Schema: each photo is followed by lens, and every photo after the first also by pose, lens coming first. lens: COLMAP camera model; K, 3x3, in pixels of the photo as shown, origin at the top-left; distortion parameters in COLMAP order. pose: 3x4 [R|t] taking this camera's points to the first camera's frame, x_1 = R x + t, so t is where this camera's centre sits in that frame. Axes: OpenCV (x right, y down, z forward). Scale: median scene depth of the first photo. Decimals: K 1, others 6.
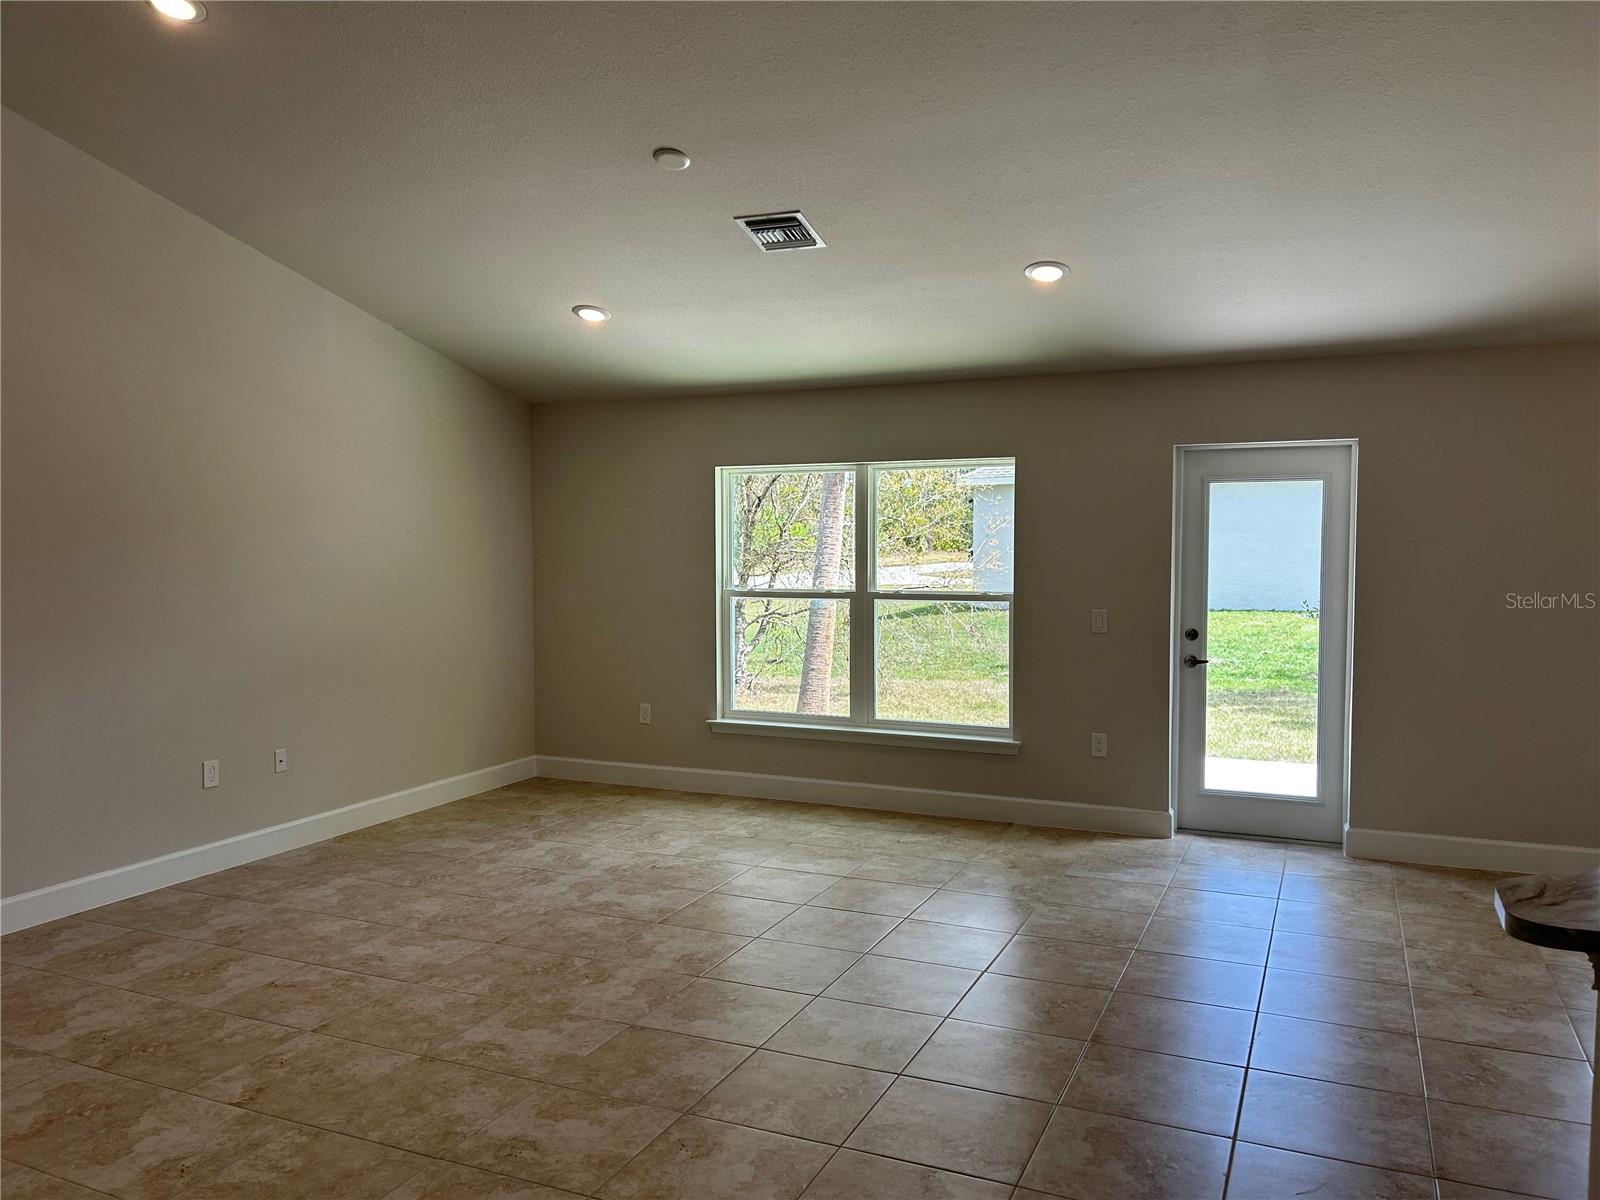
lens RADIAL K [[1202.9, 0, 790.5], [0, 1202.9, 594.5], [0, 0, 1]] dist [0.066023, -0.076479]
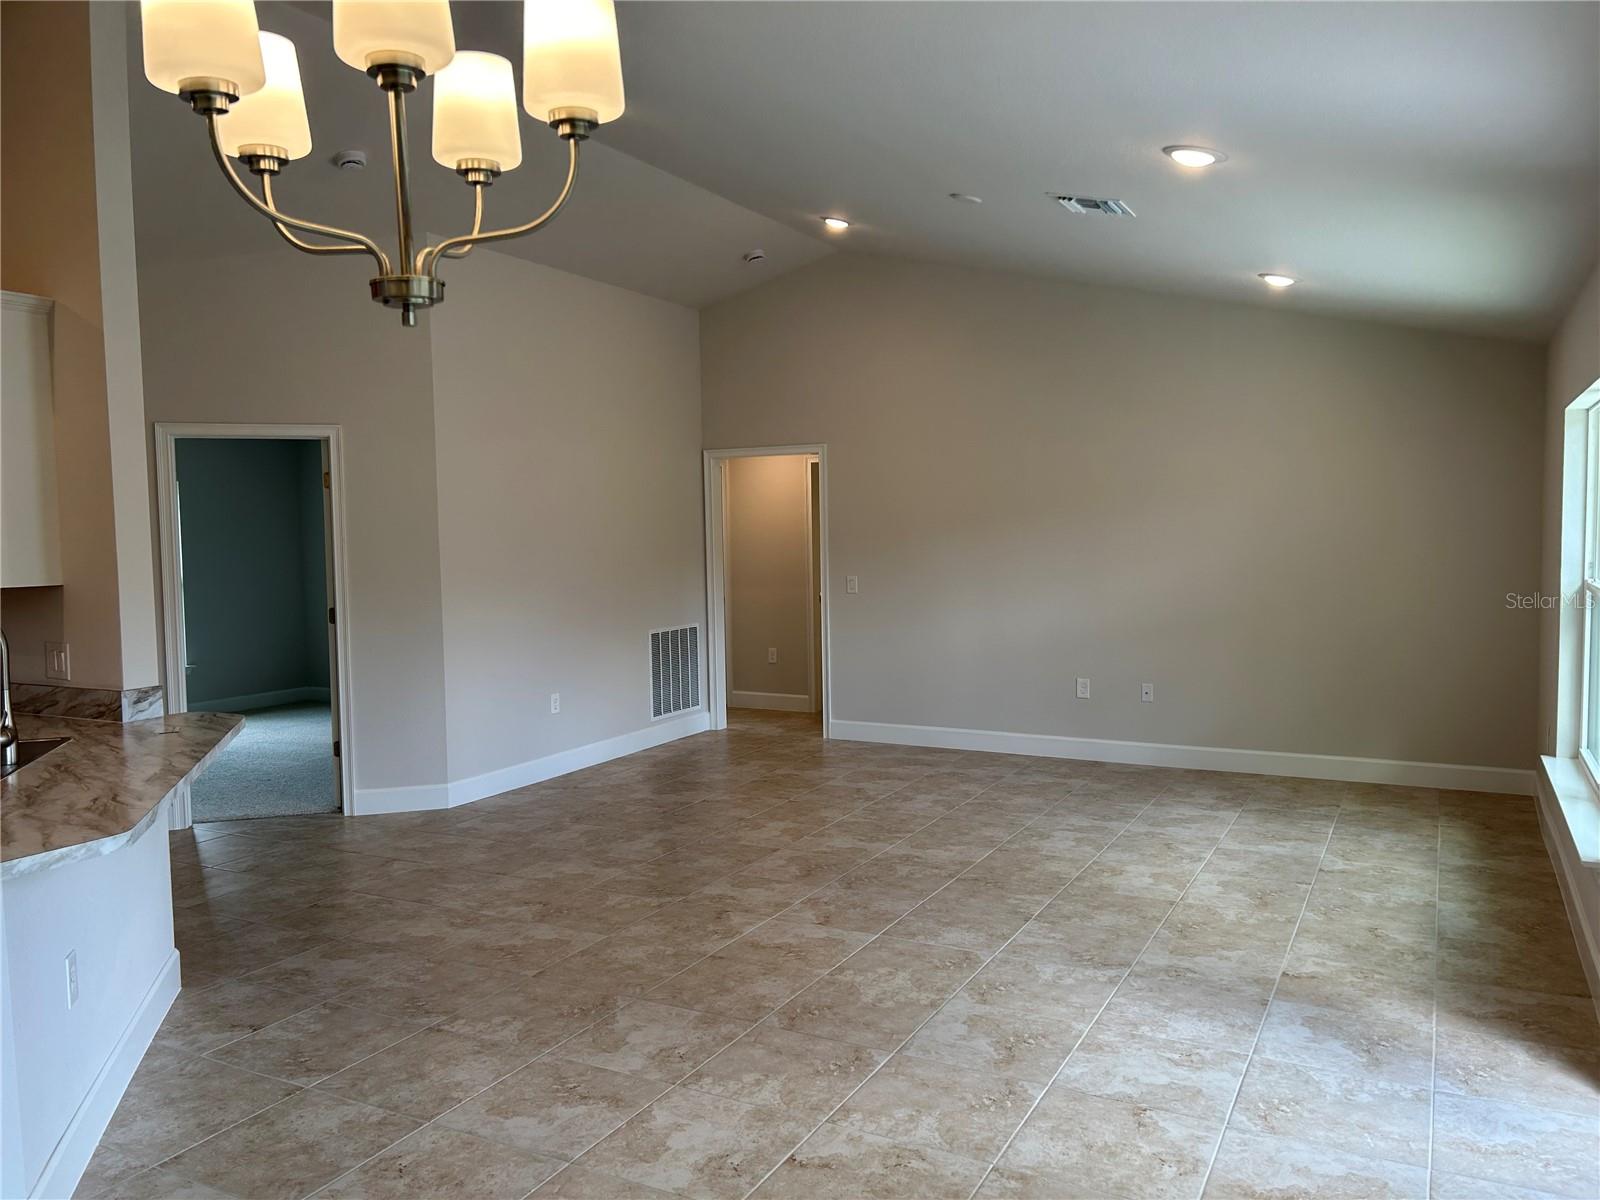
lens RADIAL K [[1202.9, 0, 790.5], [0, 1202.9, 594.5], [0, 0, 1]] dist [0.066023, -0.076479]
pose [[-0.065833, 0.058729, -0.996101, 0.907524], [-0.032430, 0.997613, 0.060962, -0.032450], [0.997304, 0.036316, -0.063771, 0.749278]]
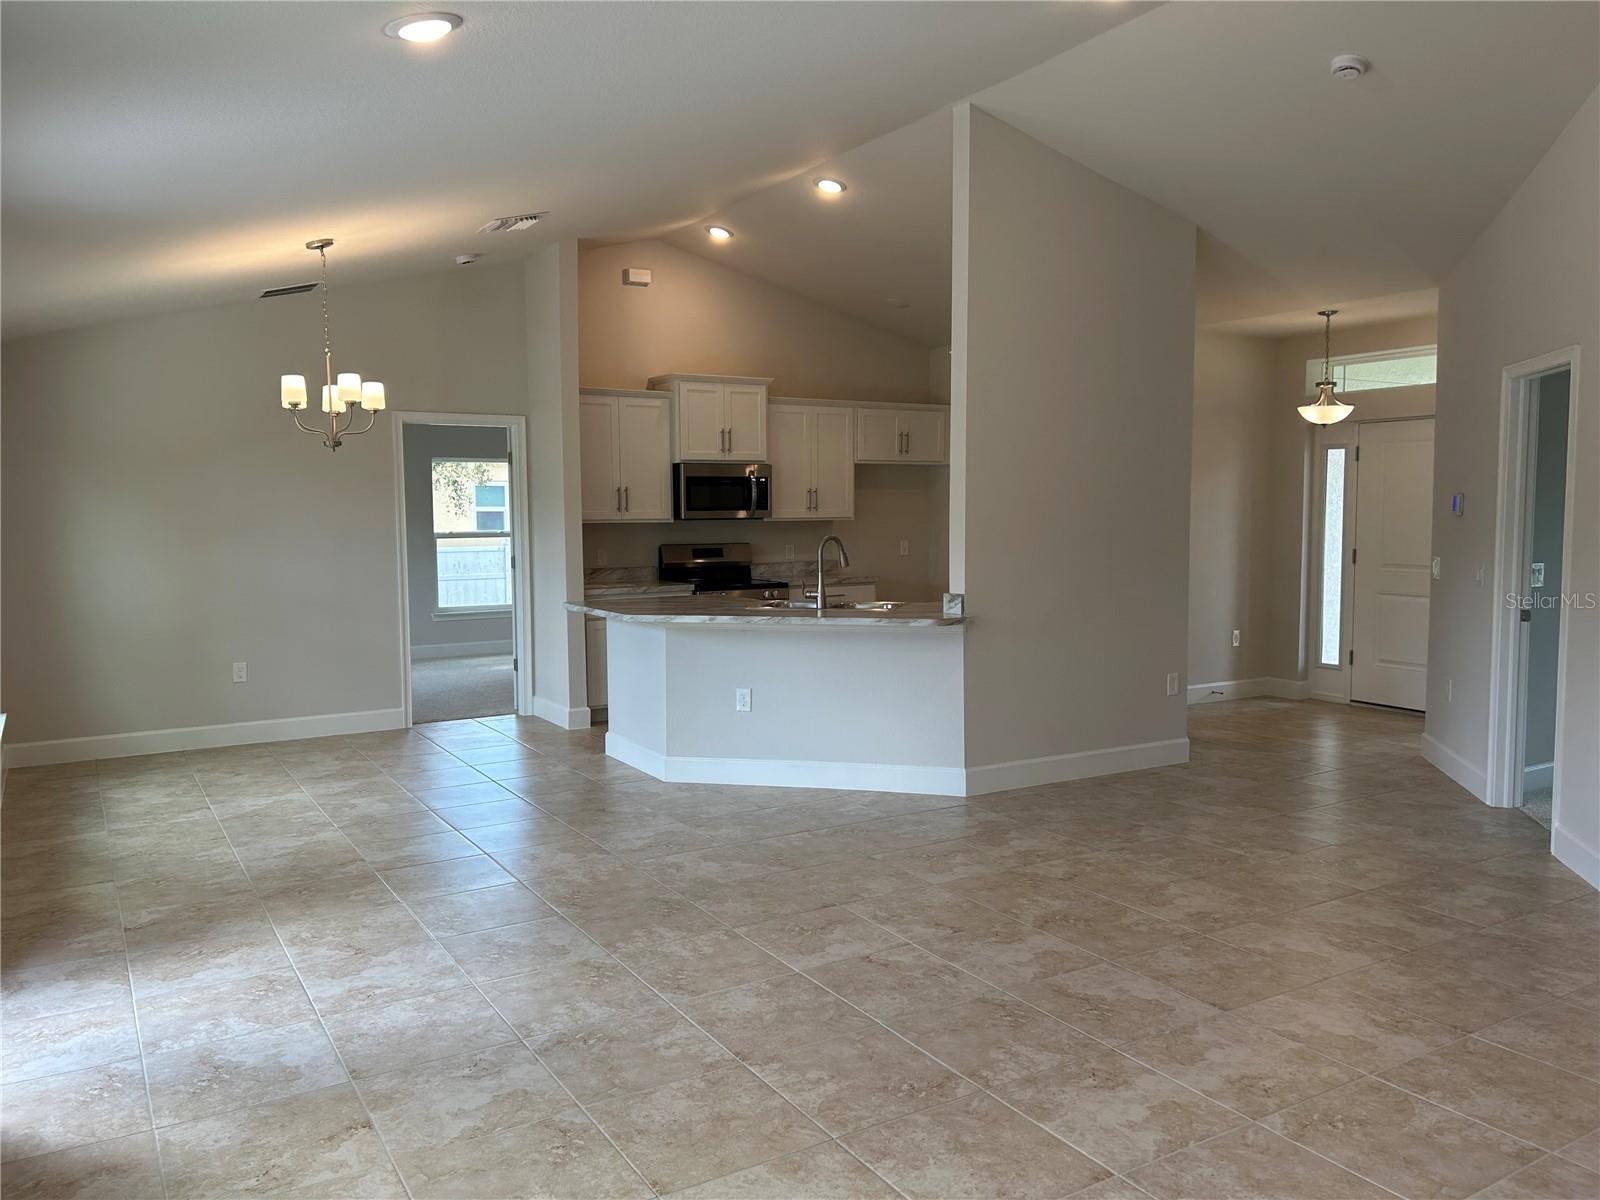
lens RADIAL K [[1202.9, 0, 790.5], [0, 1202.9, 594.5], [0, 0, 1]] dist [0.066023, -0.076479]
pose [[-0.824423, -0.032915, 0.565016, -0.253227], [0.037709, 0.992895, 0.112863, -0.050395], [-0.564716, 0.114354, -0.817324, 1.301352]]
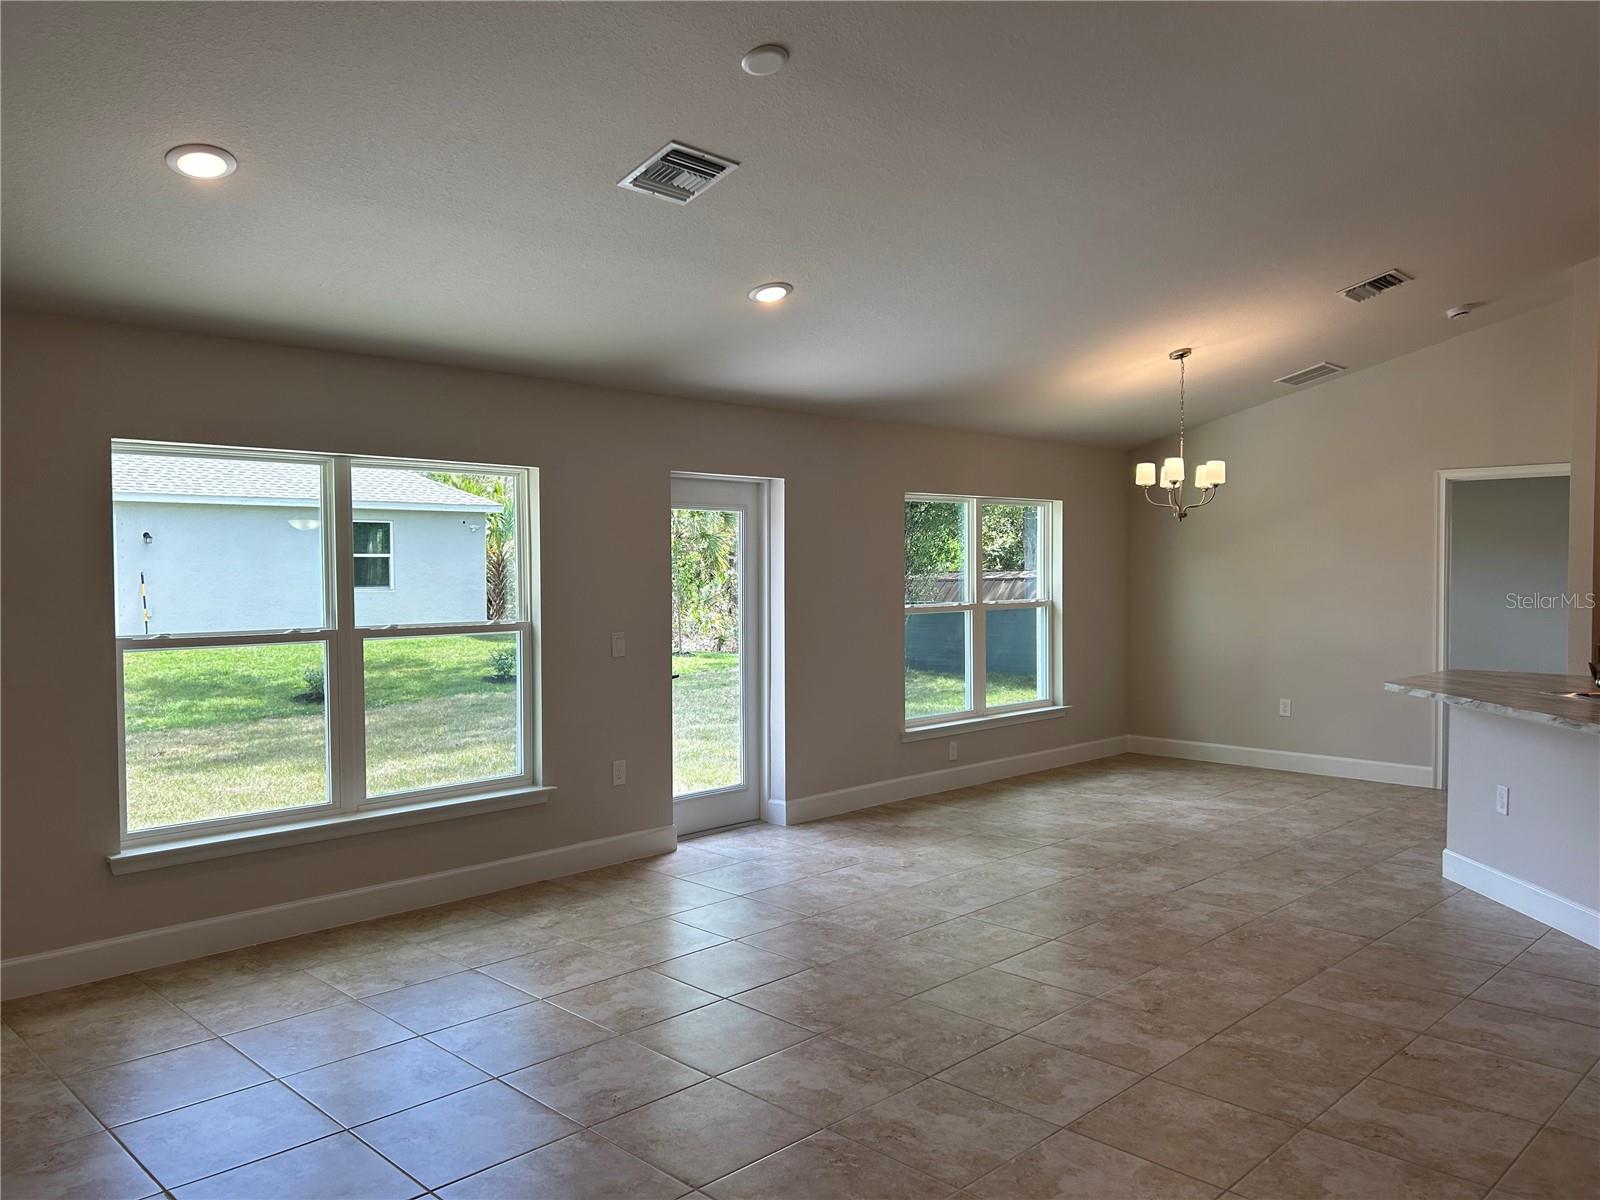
lens RADIAL K [[1202.9, 0, 790.5], [0, 1202.9, 594.5], [0, 0, 1]] dist [0.066023, -0.076479]
pose [[0.351617, -0.021102, 0.935906, -0.670332], [0.047222, 0.998873, 0.004781, -0.018266], [-0.934952, 0.042515, 0.352217, 0.592644]]
